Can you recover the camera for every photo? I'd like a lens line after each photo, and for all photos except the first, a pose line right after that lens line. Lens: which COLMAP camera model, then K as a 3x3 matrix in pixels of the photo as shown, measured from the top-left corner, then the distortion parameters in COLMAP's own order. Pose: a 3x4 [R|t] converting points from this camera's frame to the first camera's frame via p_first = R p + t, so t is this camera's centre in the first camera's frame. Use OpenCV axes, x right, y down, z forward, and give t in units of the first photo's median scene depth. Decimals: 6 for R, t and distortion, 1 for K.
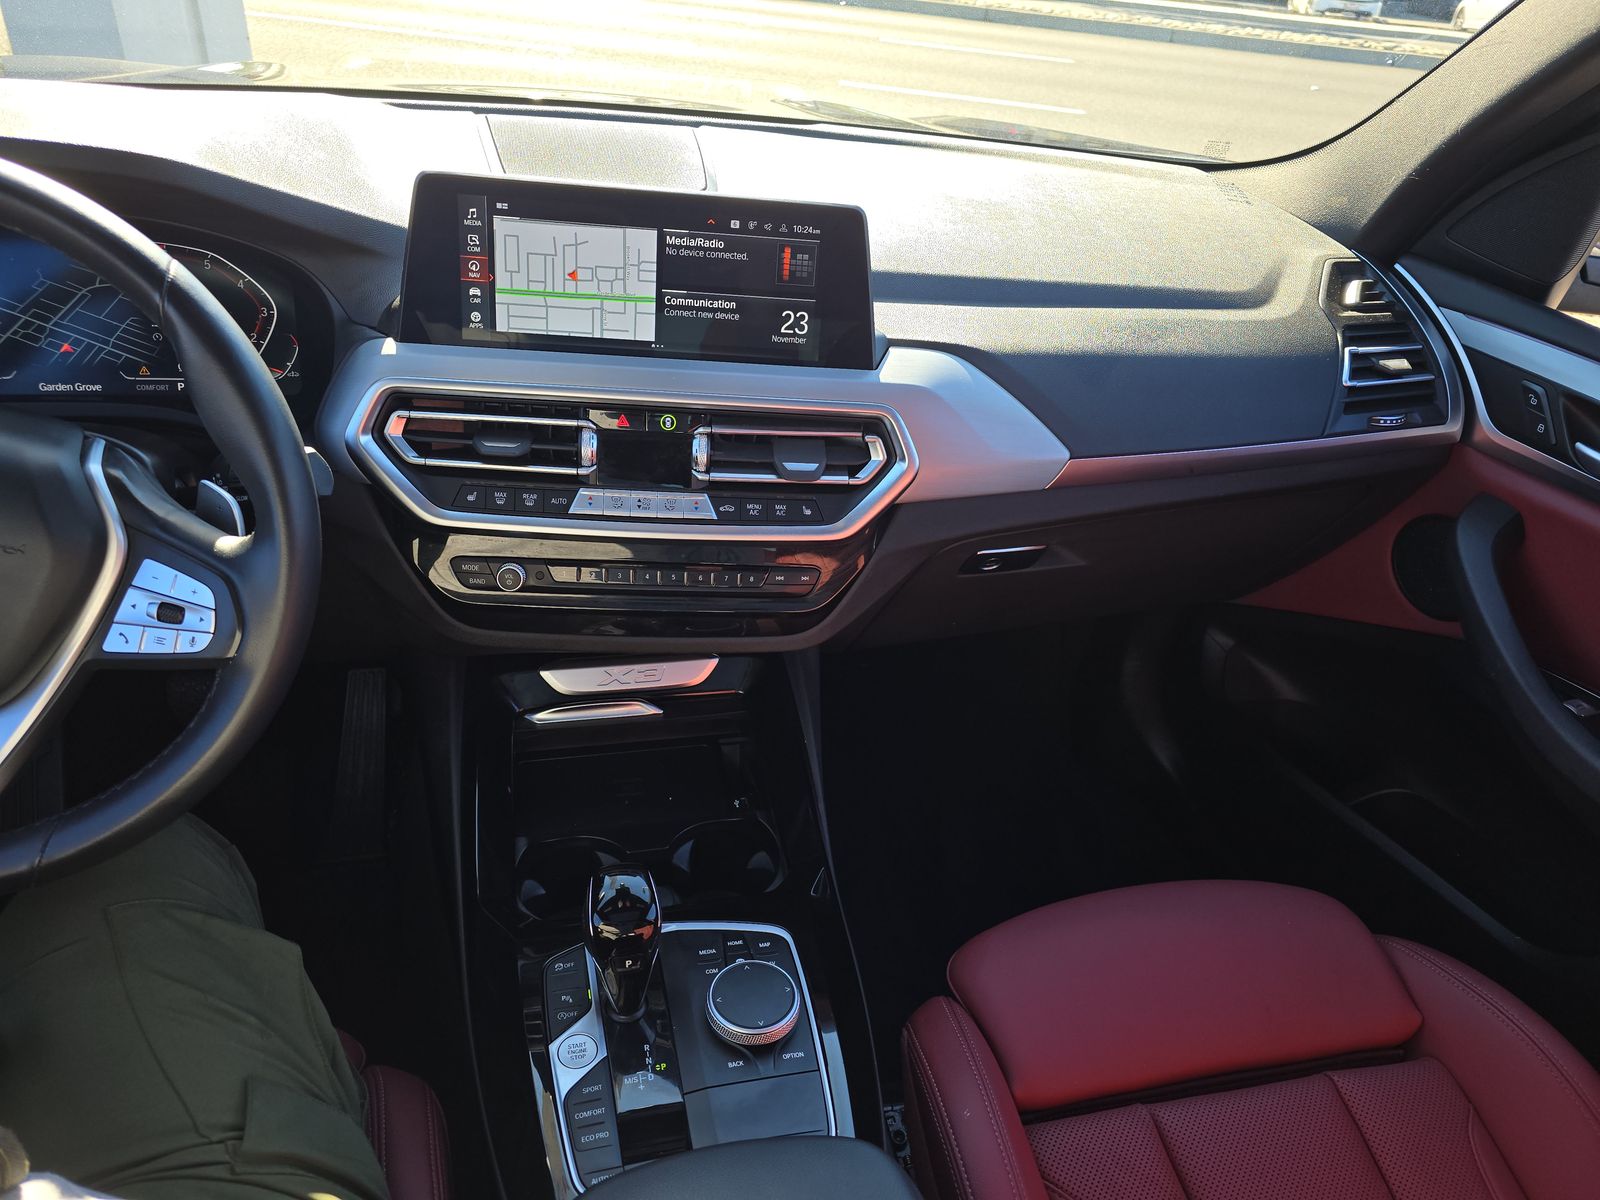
lens RADIAL K [[1063.6, 0, 800.0], [0, 1063.6, 600.0], [0, 0, 1]] dist [0.036168, -0.026970]
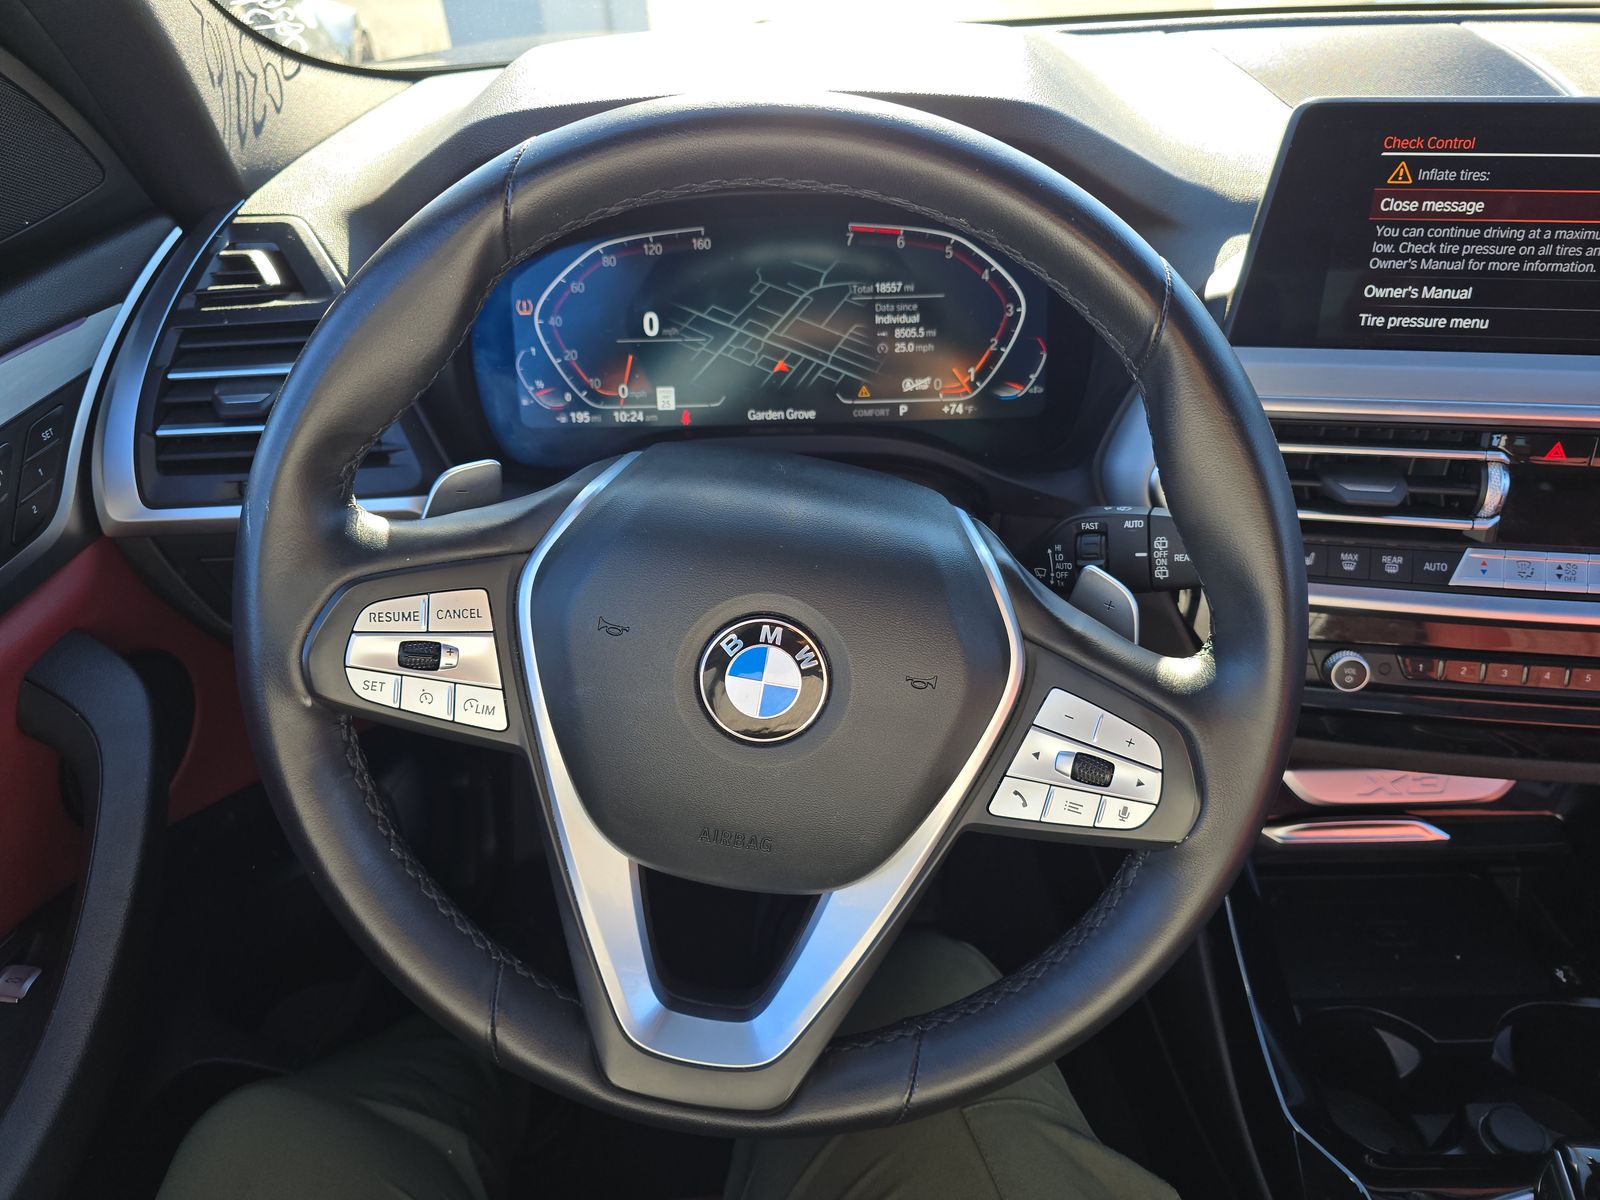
lens RADIAL K [[1063.6, 0, 800.0], [0, 1063.6, 600.0], [0, 0, 1]] dist [0.036168, -0.026970]
pose [[0.963947, 0.035825, -0.263671, -0.448502], [-0.025935, 0.998827, 0.040894, -0.091094], [0.264827, -0.032582, 0.963745, 0.222356]]
